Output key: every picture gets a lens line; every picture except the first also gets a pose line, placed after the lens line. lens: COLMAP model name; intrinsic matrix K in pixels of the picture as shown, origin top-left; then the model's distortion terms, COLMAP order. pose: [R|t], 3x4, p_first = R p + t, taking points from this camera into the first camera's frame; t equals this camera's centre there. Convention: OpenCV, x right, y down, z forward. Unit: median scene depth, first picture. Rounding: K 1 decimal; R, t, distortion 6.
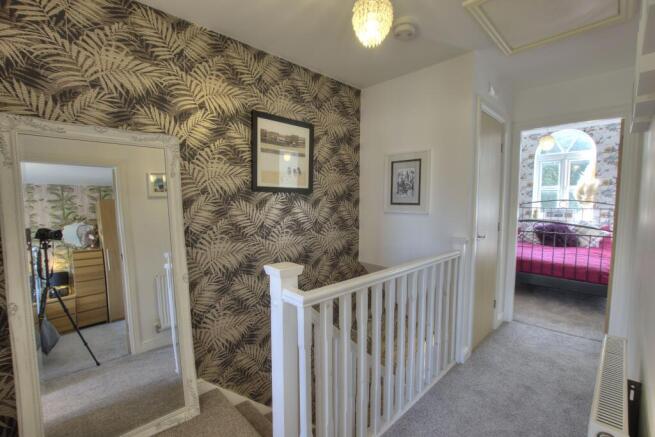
lens RADIAL K [[290.4, 0, 323.6], [0, 290.4, 223.7], [0, 0, 1]] dist [-0.040143, 0.009770]
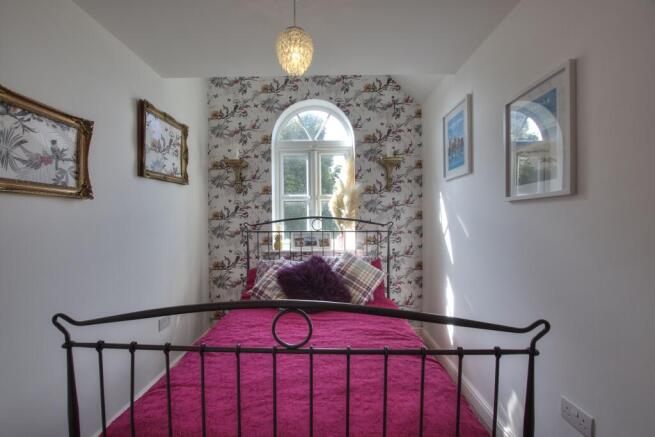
lens RADIAL K [[290.4, 0, 323.6], [0, 290.4, 223.7], [0, 0, 1]] dist [-0.040143, 0.009770]
pose [[0.689703, -0.017831, 0.723873, 0.409981], [0.064445, 0.997241, -0.036838, -0.046130], [-0.721219, 0.072057, 0.688949, 0.562359]]
